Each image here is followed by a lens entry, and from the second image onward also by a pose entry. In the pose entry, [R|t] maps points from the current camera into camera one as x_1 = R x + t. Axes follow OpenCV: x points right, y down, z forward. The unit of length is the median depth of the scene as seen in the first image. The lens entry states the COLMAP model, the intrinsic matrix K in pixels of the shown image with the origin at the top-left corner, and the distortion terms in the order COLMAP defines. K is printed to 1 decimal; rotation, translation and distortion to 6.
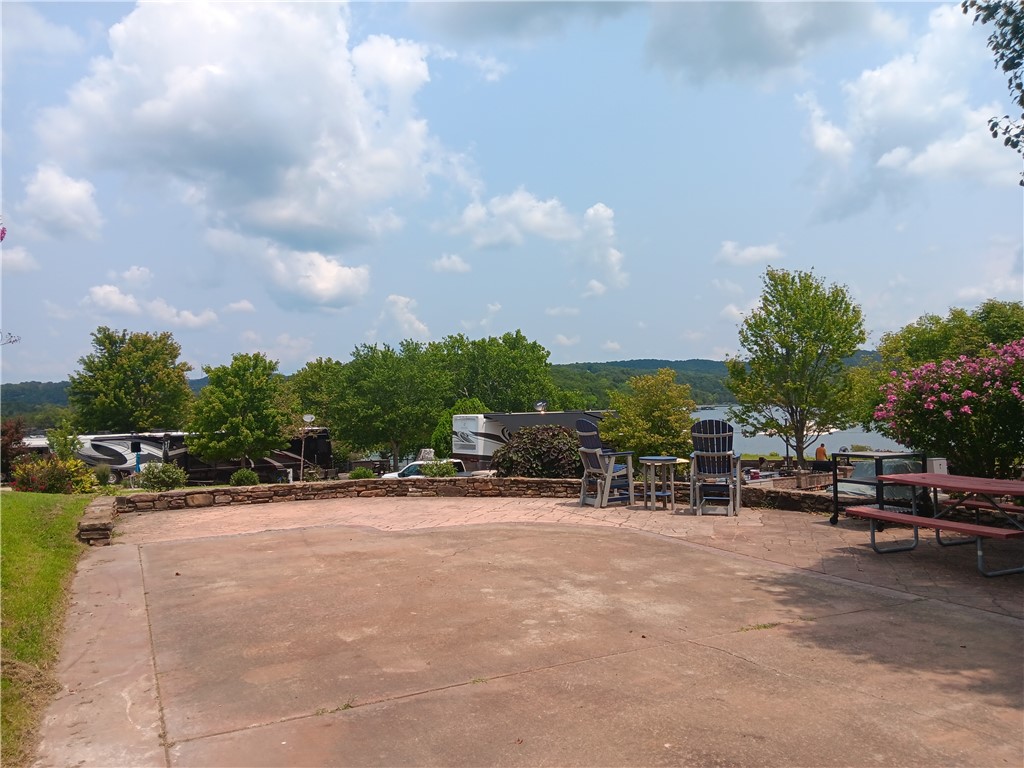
lens RADIAL K [[2168.0, 0, 512.0], [0, 2168.0, 384.0], [0, 0, 1]] dist [0.330295, -0.056511]
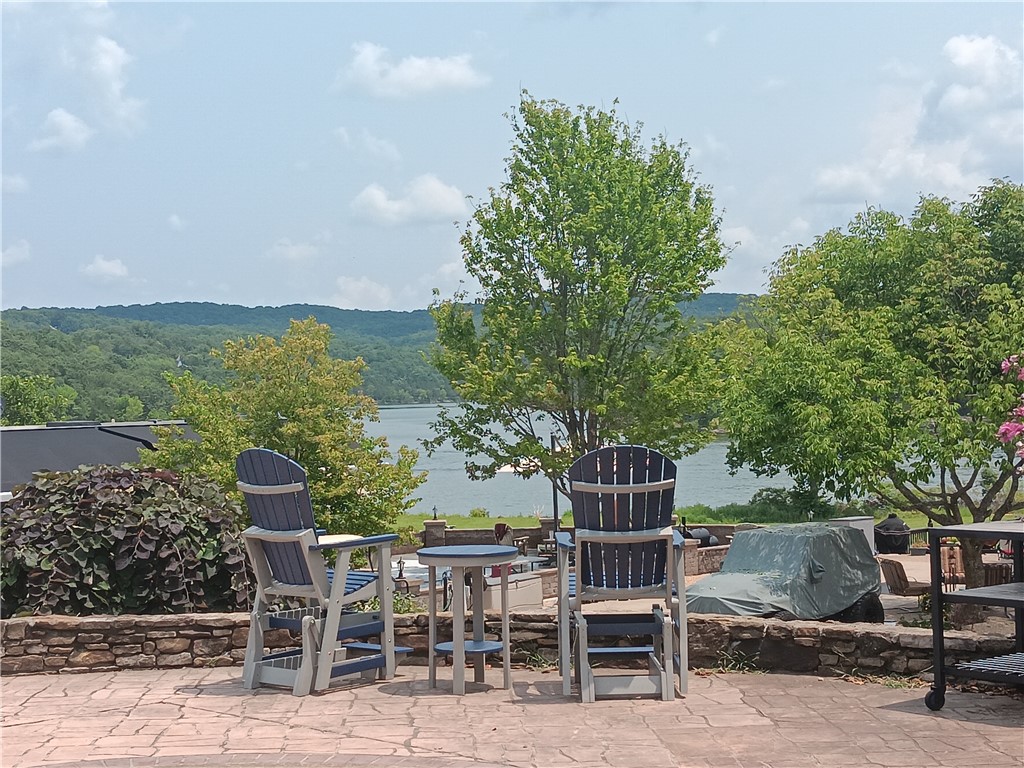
lens RADIAL K [[2168.0, 0, 512.0], [0, 2168.0, 384.0], [0, 0, 1]] dist [0.330295, -0.056511]
pose [[0.868272, -0.001607, 0.496086, -0.104540], [0.000009, 0.999995, 0.003225, 0.003786], [-0.496089, -0.002796, 0.868267, 0.621848]]
